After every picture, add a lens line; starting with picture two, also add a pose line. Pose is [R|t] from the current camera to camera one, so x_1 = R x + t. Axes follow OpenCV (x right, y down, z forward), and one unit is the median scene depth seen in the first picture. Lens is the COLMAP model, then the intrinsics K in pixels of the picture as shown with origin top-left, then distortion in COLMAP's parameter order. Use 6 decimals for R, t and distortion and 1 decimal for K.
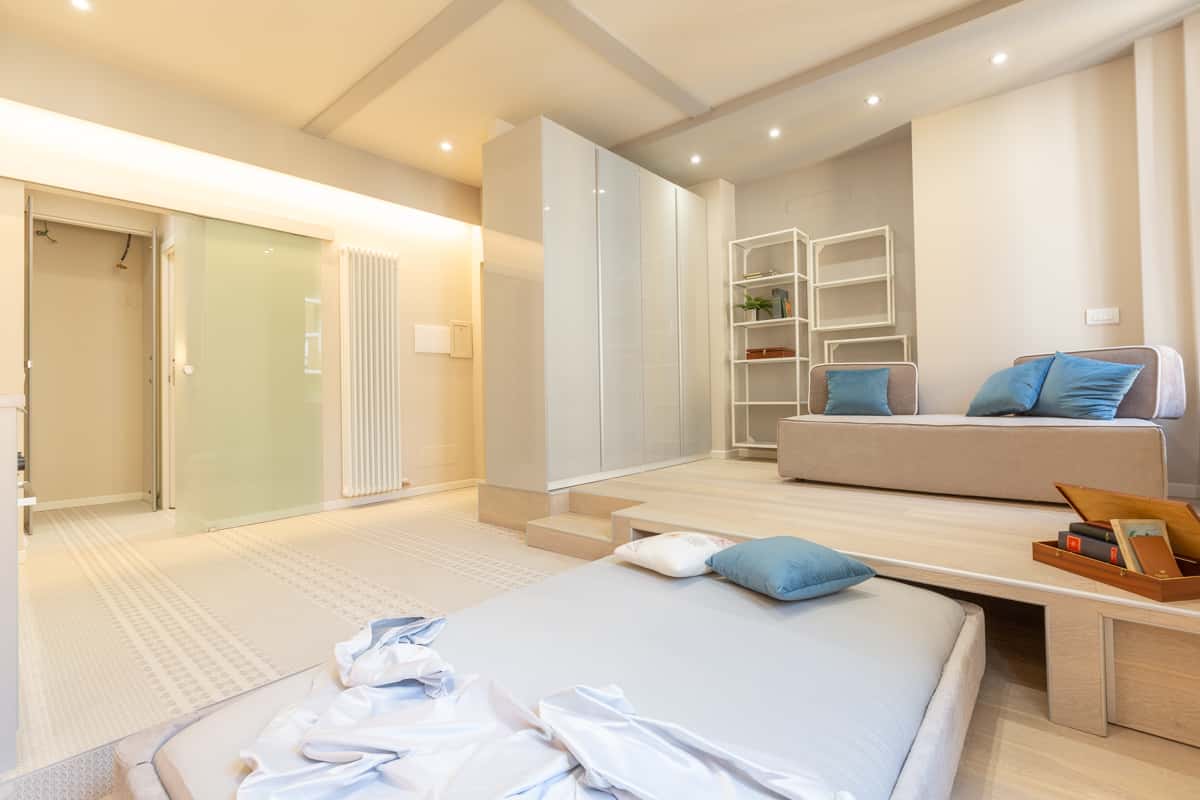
lens RADIAL K [[539.7, 0, 620.6], [0, 539.7, 383.2], [0, 0, 1]] dist [0.001728, -0.001536]
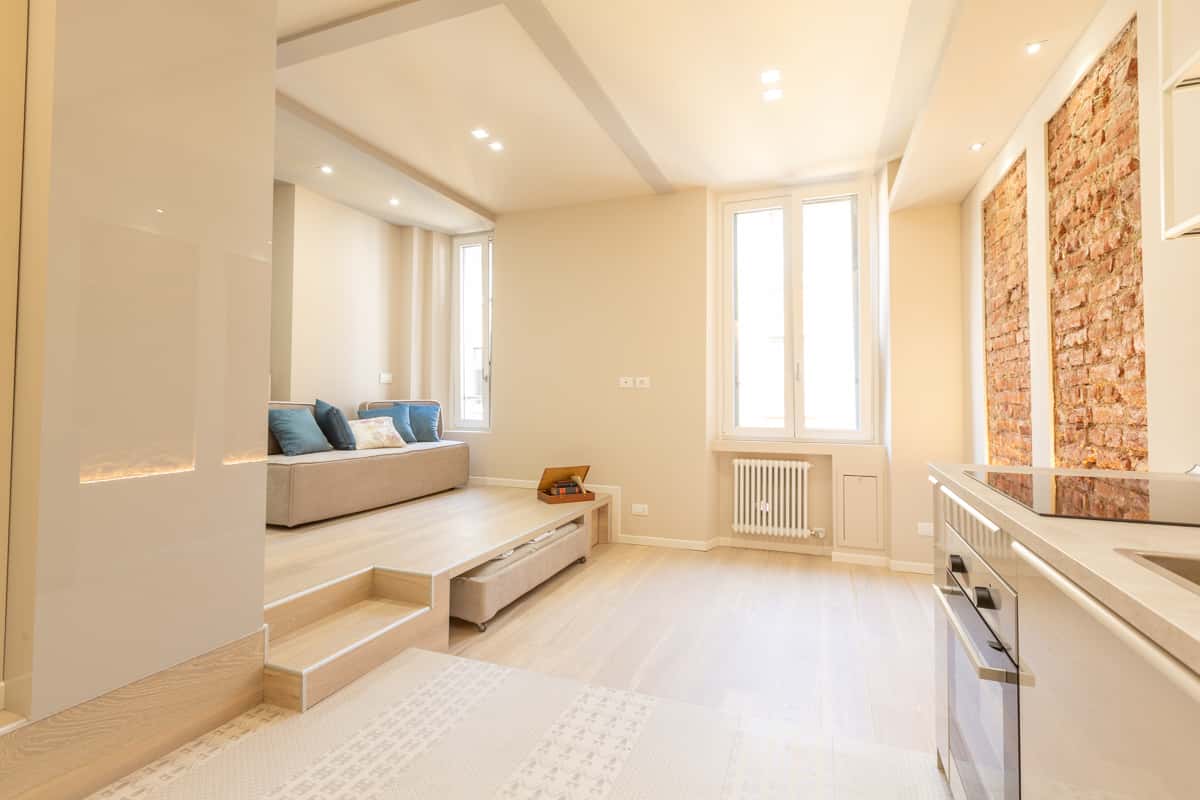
lens RADIAL K [[539.7, 0, 620.6], [0, 539.7, 383.2], [0, 0, 1]] dist [0.001728, -0.001536]
pose [[-0.330680, 0.044780, 0.942680, -0.648597], [-0.014404, 0.998518, -0.052485, -0.026704], [-0.943633, -0.030935, -0.329545, 0.656790]]
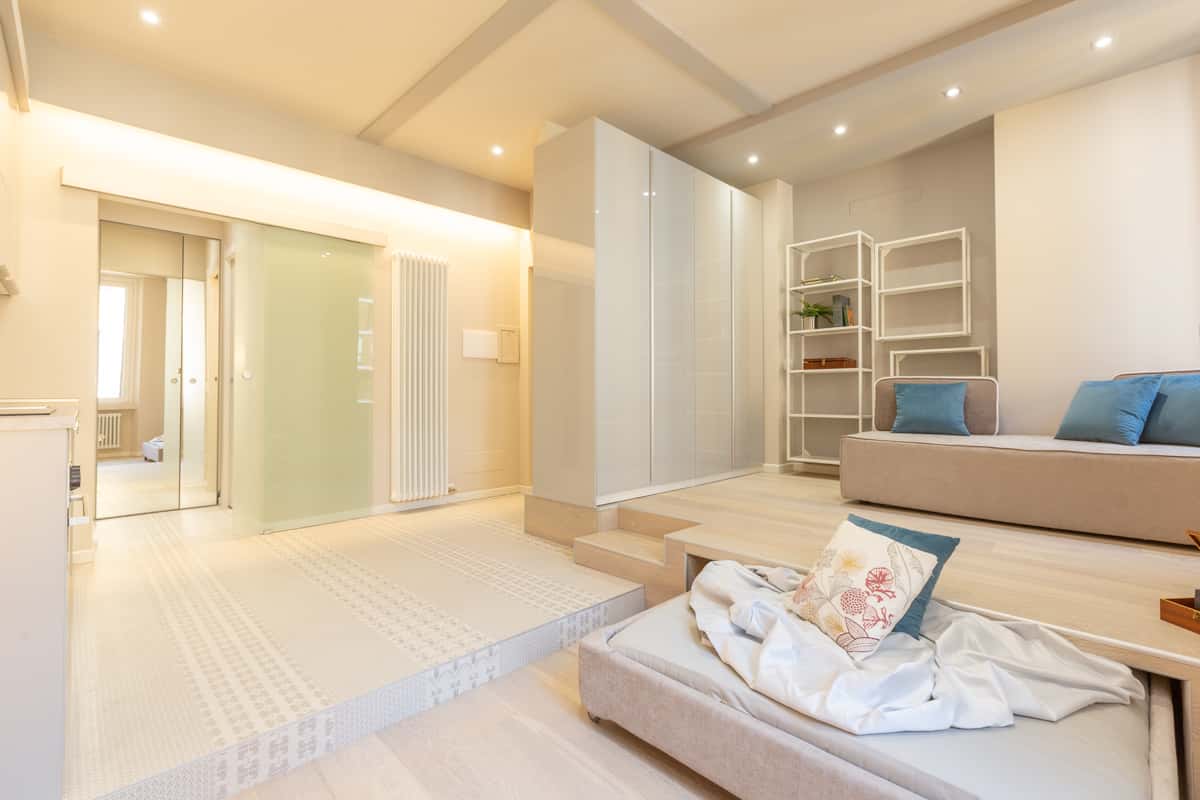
lens RADIAL K [[539.7, 0, 620.6], [0, 539.7, 383.2], [0, 0, 1]] dist [0.001728, -0.001536]
pose [[0.996980, 0.015306, -0.076137, -0.016449], [-0.015336, 0.999882, 0.000197, -0.016572], [0.076131, 0.000972, 0.997097, 0.032726]]
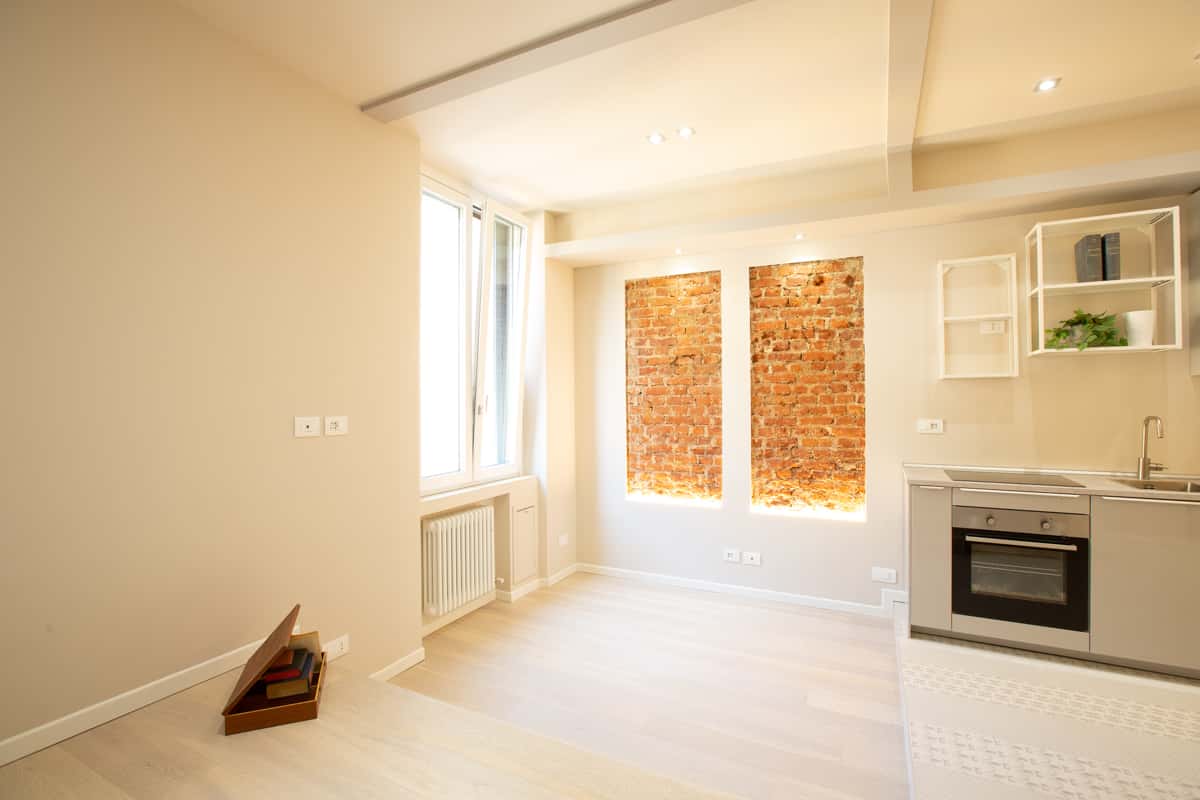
lens RADIAL K [[537.6, 0, 600.0], [0, 537.6, 400.0], [0, 0, 1]] dist [-0.074705, 0.029763]
pose [[-0.975253, 0.021751, -0.220021, 0.204478], [0.024270, 0.999667, -0.008751, -0.102239], [0.219757, -0.013874, -0.975456, 0.907950]]
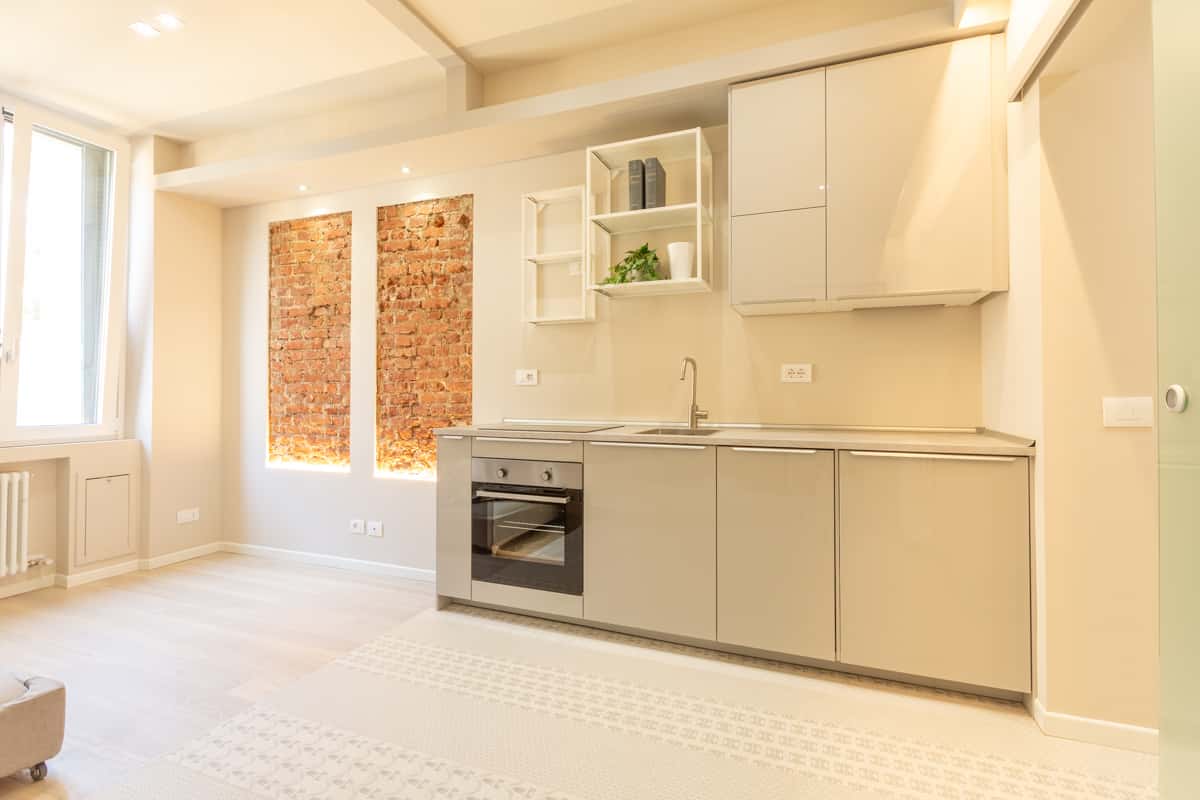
lens RADIAL K [[537.1, 0, 620.7], [0, 537.1, 383.8], [0, 0, 1]] dist [-0.000932, -0.000464]
pose [[-0.941405, 0.012081, -0.337061, -0.342556], [0.021054, 0.999514, -0.022980, -0.026539], [0.336620, -0.028730, -0.941202, 0.988494]]
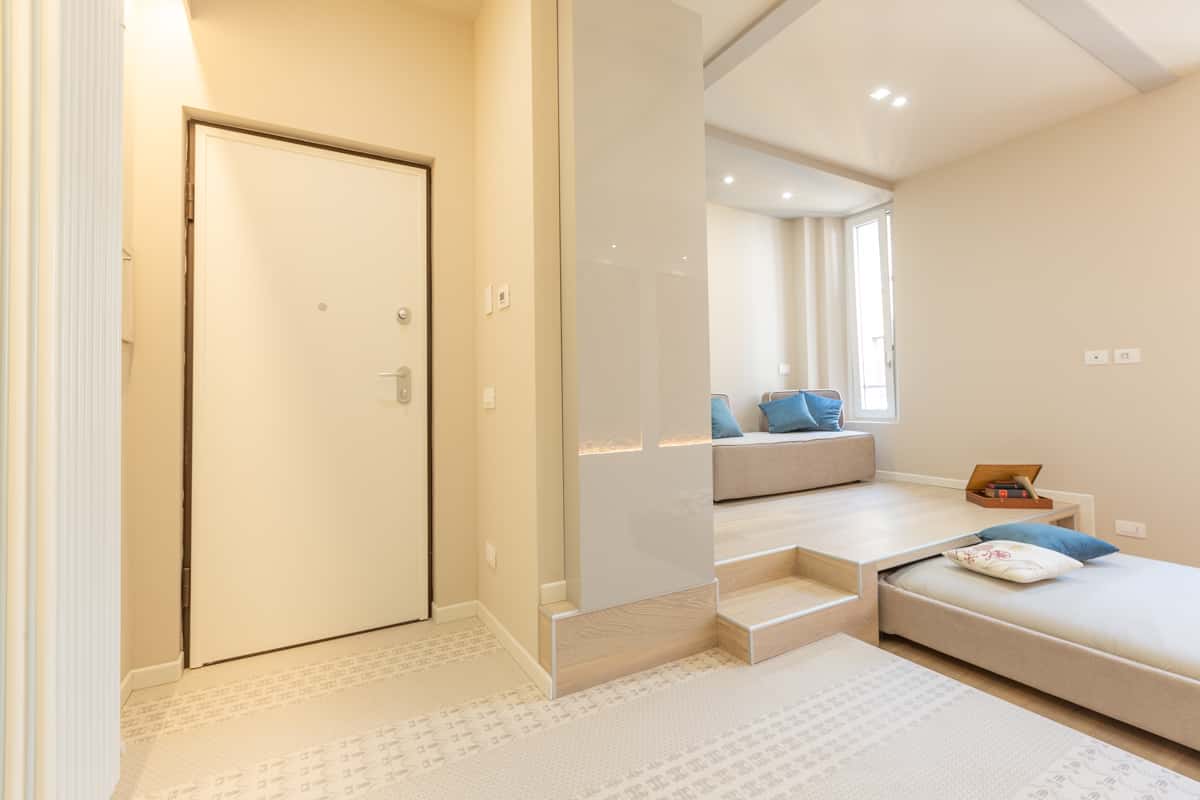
lens RADIAL K [[541.2, 0, 620.3], [0, 541.2, 383.1], [0, 0, 1]] dist [0.002229, -0.000790]
pose [[0.333328, 0.040765, 0.941929, -0.638198], [-0.005640, 0.999133, -0.041245, -0.008067], [-0.942794, 0.008436, 0.333269, 0.695661]]
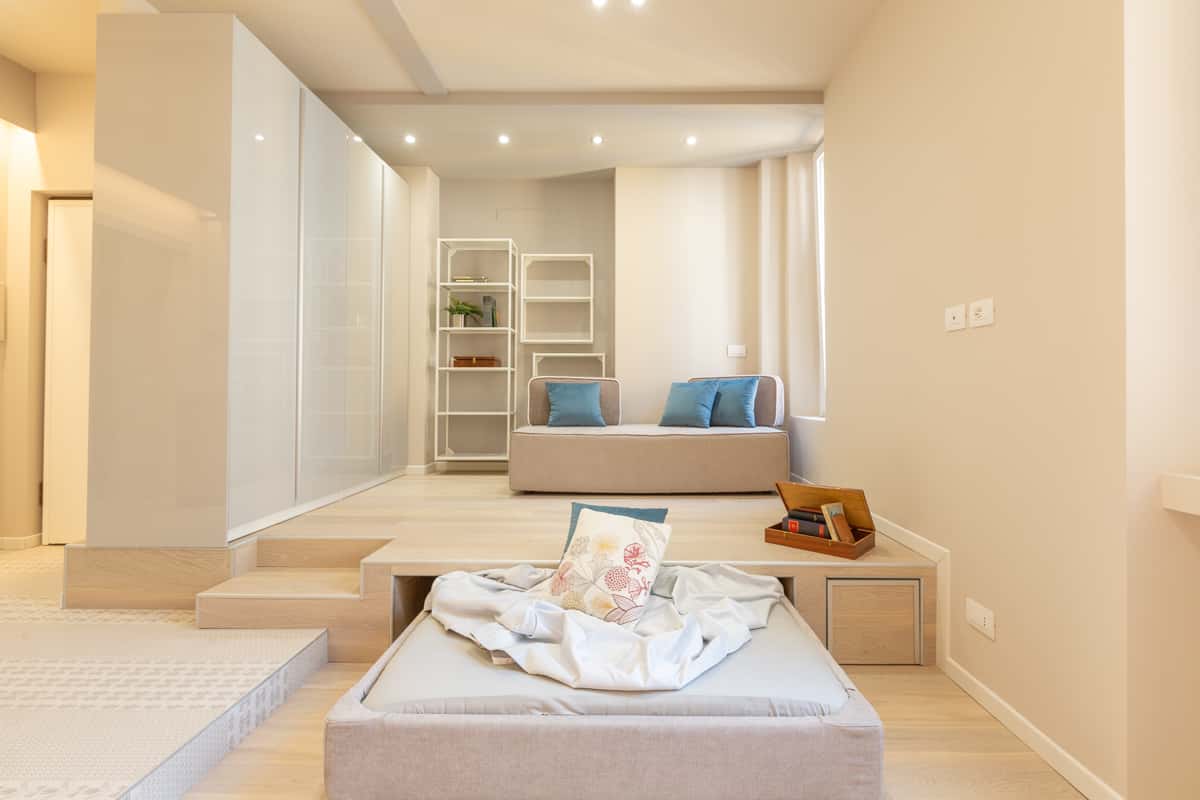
lens RADIAL K [[539.7, 0, 620.6], [0, 539.7, 383.2], [0, 0, 1]] dist [0.001728, -0.001536]
pose [[0.771596, 0.028503, 0.635475, -0.152191], [-0.026812, 0.999565, -0.012278, -0.013358], [-0.635548, -0.007565, 0.772024, 0.097899]]
